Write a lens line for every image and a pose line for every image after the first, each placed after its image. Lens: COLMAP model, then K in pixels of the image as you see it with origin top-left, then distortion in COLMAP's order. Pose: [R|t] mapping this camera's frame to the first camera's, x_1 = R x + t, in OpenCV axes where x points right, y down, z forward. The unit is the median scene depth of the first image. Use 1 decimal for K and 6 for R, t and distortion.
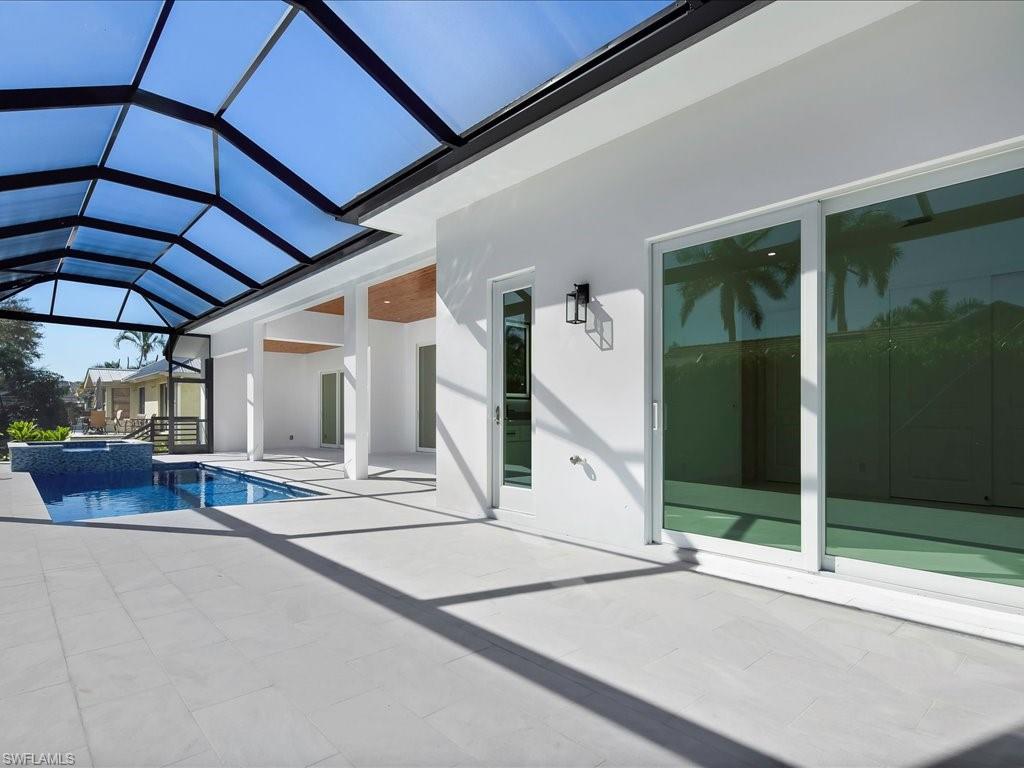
lens RADIAL K [[584.9, 0, 509.9], [0, 584.9, 425.7], [0, 0, 1]] dist [0.058644, -0.000114]
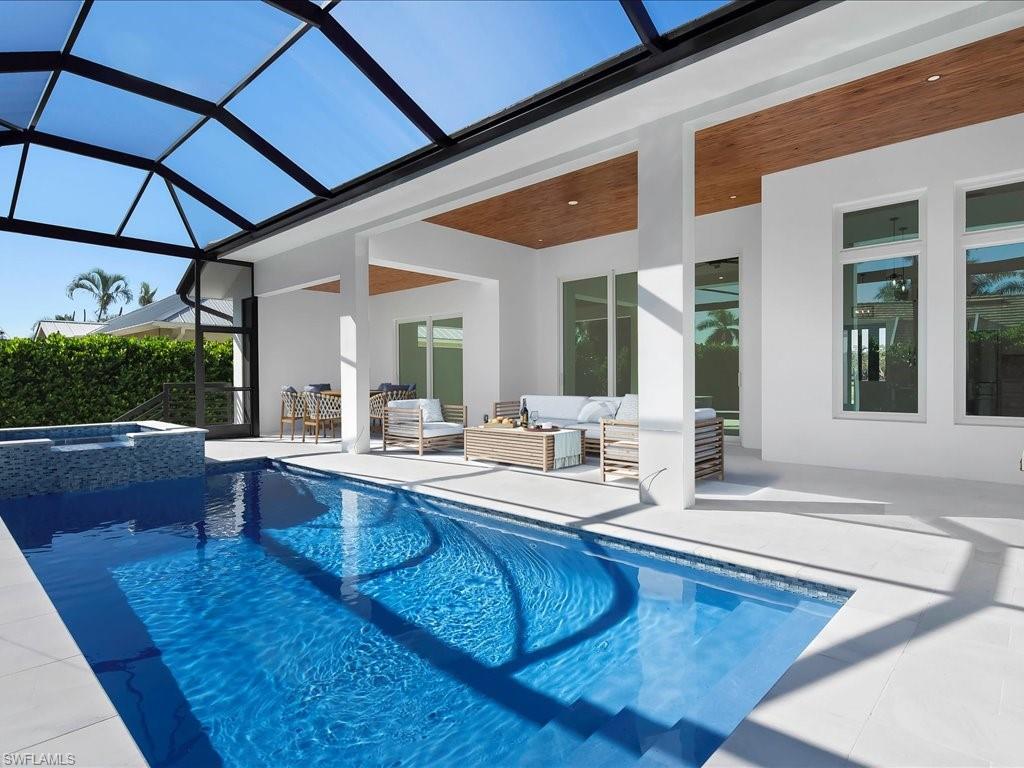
lens RADIAL K [[558.7, 0, 512.6], [0, 558.7, 380.2], [0, 0, 1]] dist [0.024689, -0.000953]
pose [[0.993660, 0.000126, 0.112428, -0.283132], [0.001886, 0.999840, -0.017786, -0.006103], [-0.112412, 0.017886, 0.993501, 0.331954]]
